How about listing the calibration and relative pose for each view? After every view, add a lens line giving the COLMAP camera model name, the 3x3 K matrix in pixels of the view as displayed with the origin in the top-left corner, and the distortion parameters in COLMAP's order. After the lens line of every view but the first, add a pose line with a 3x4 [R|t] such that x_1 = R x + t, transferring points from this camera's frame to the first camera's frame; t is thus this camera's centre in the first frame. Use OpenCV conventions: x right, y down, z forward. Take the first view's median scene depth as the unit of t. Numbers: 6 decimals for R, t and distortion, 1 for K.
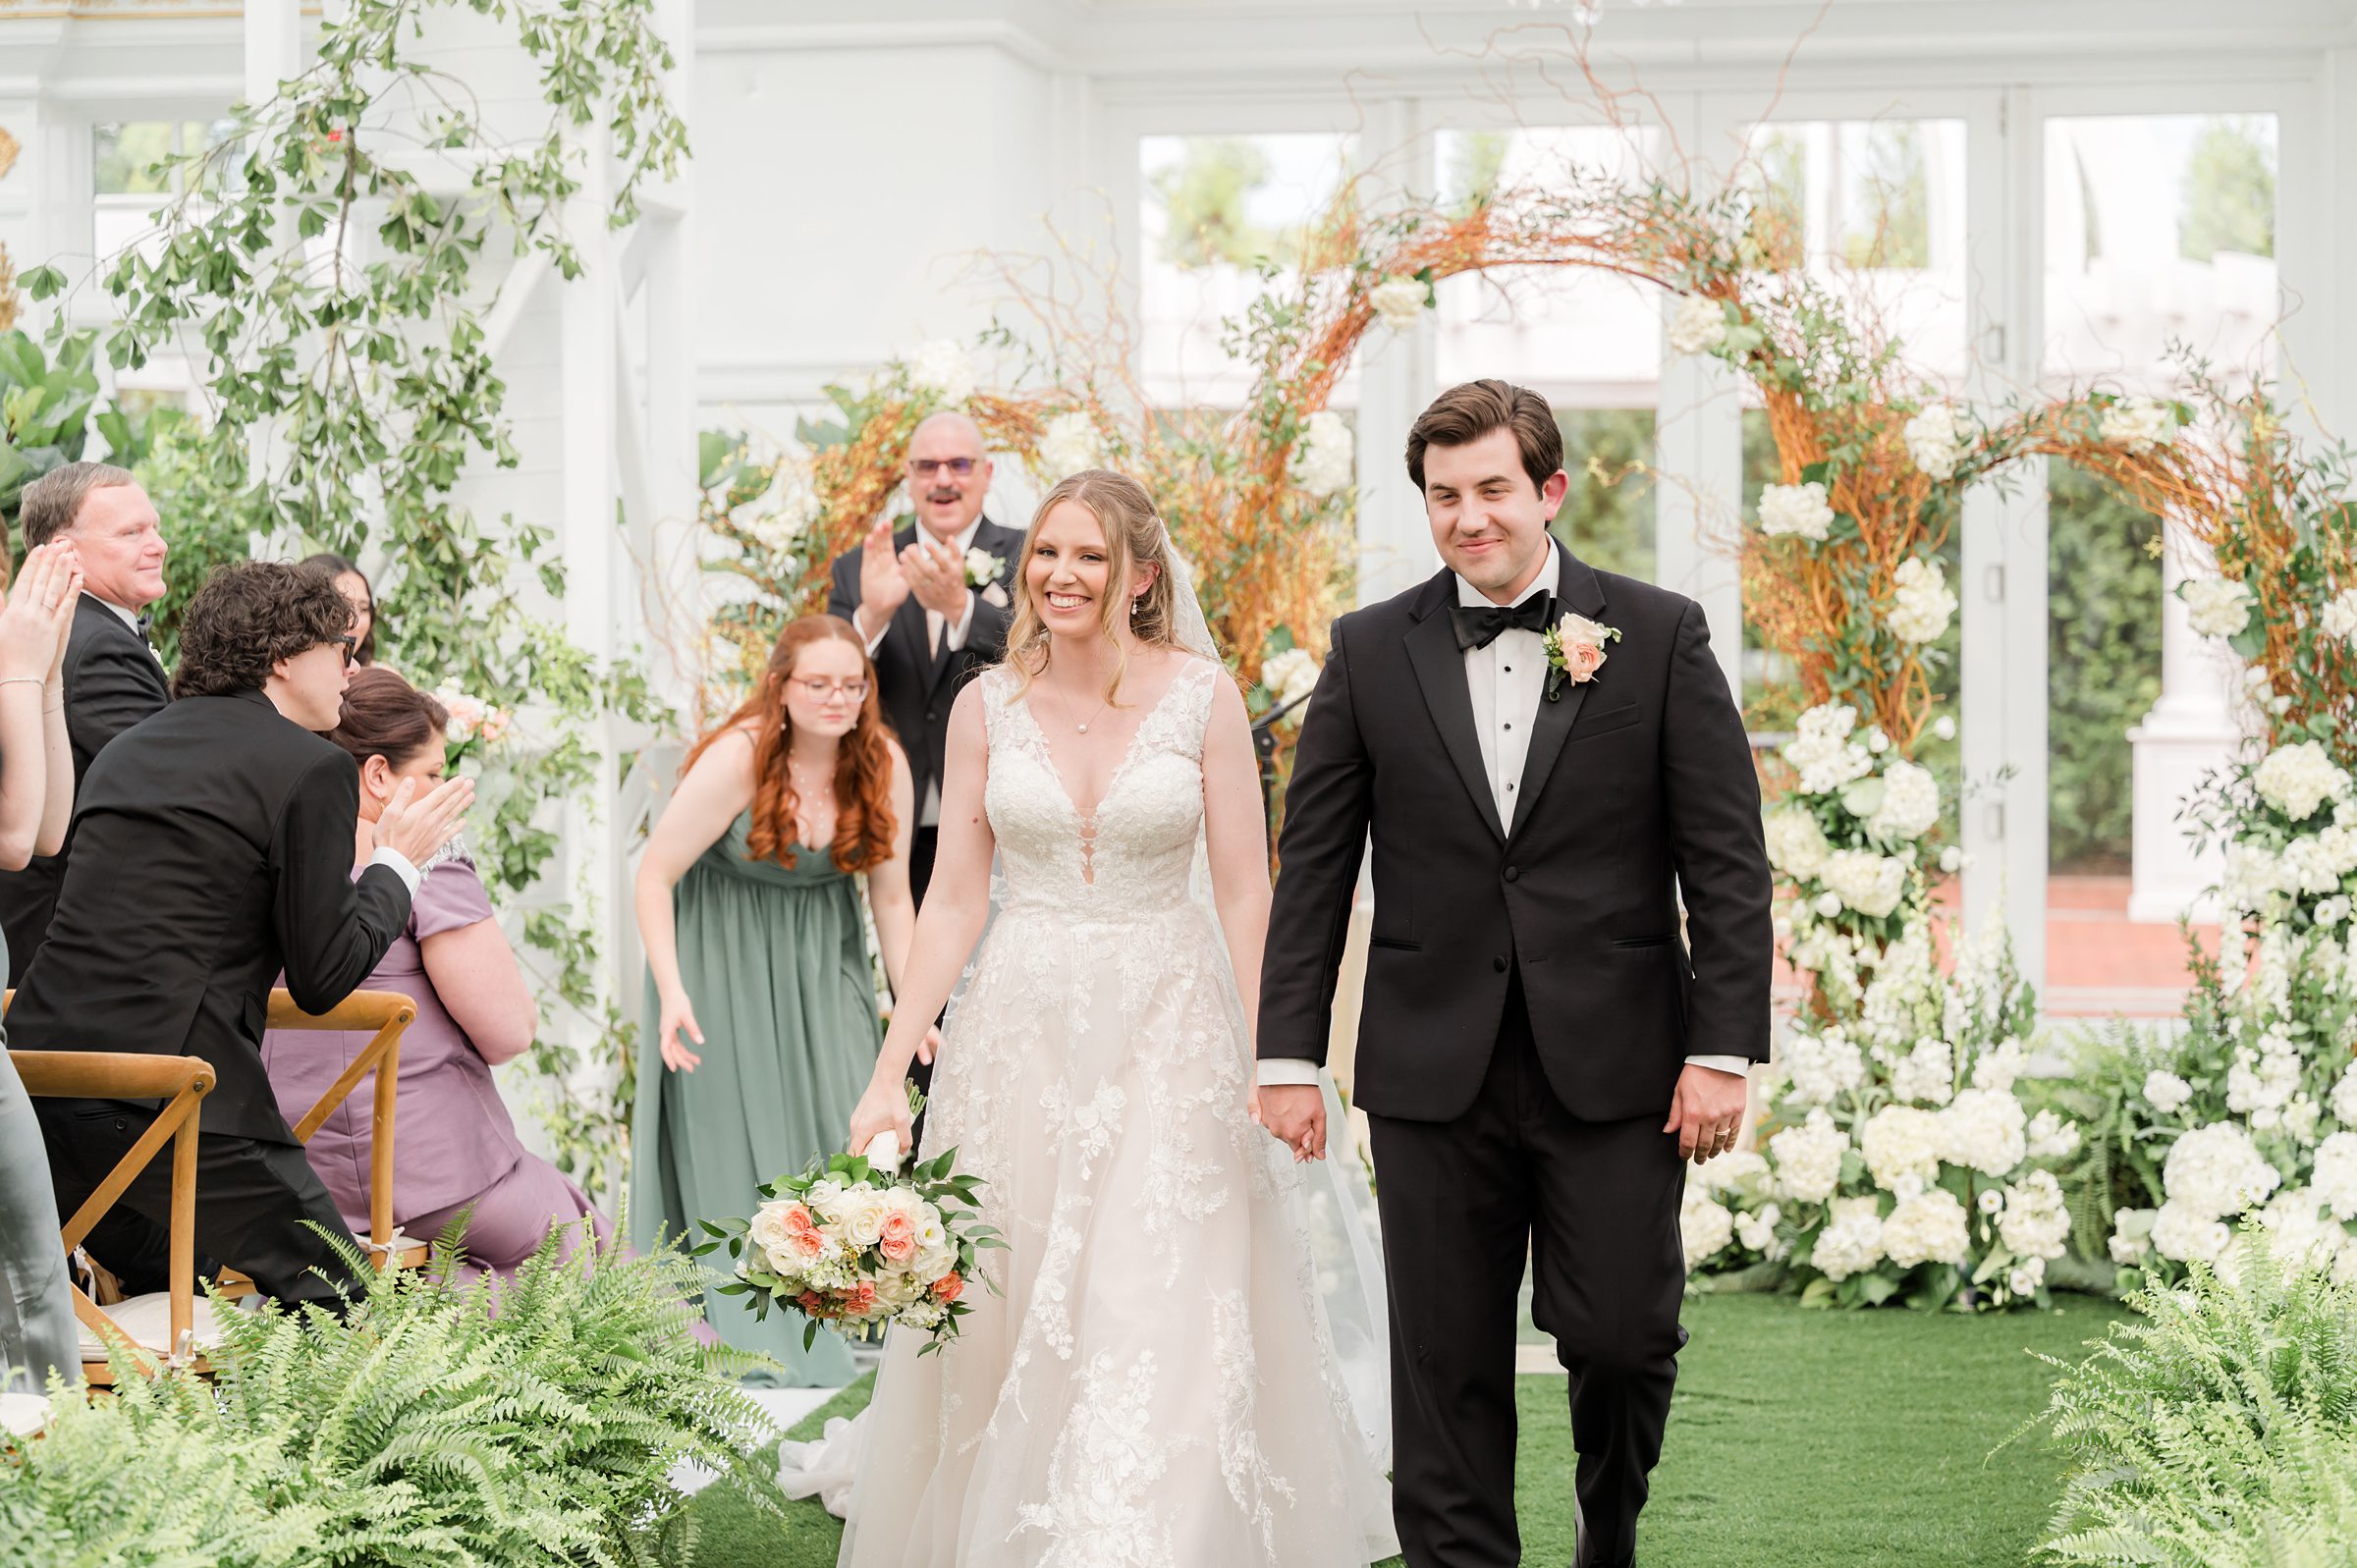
lens RADIAL K [[5583.0, 0, 1131.8], [0, 5583.0, 853.5], [0, 0, 1]] dist [0.006816, 0.264032]
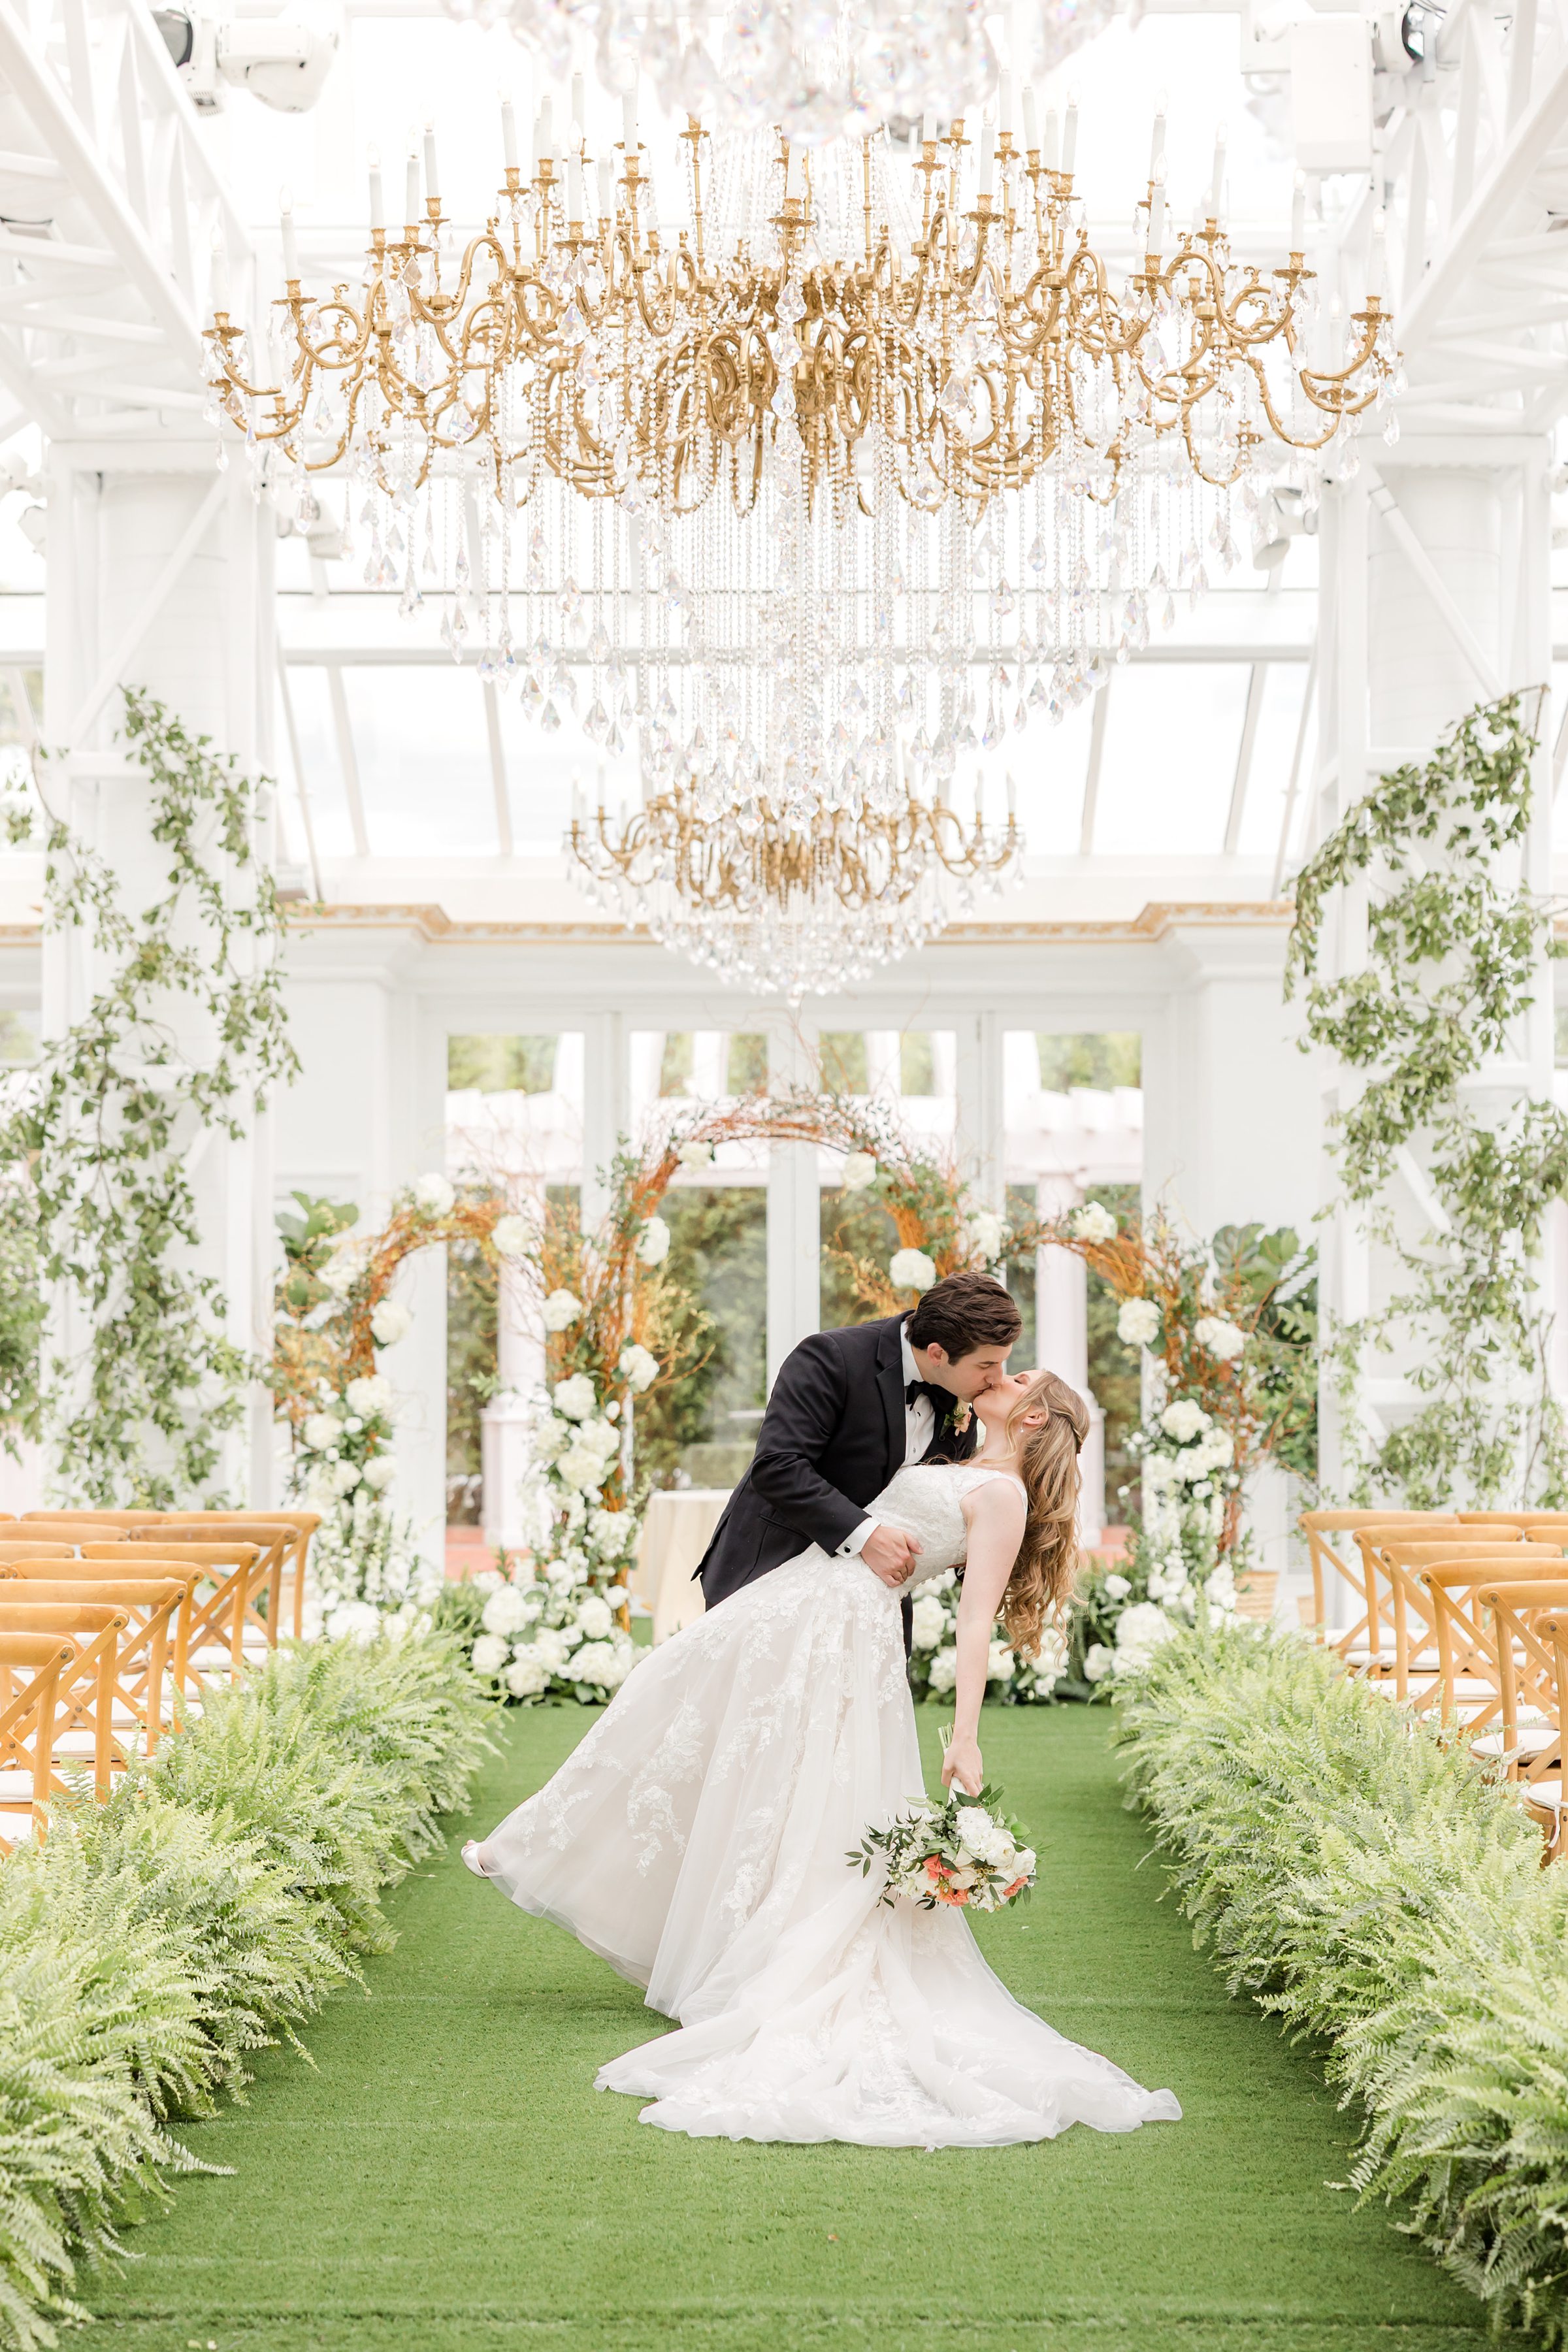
lens RADIAL K [[5571.8, 0, 784.0], [0, 5571.8, 1176.0], [0, 0, 1]] dist [0.006816, 0.264032]
pose [[0.987139, 0.009646, 0.159571, -0.211485], [0.002169, 0.997278, -0.073701, 0.040433], [-0.159848, 0.073099, 0.984431, -0.782765]]
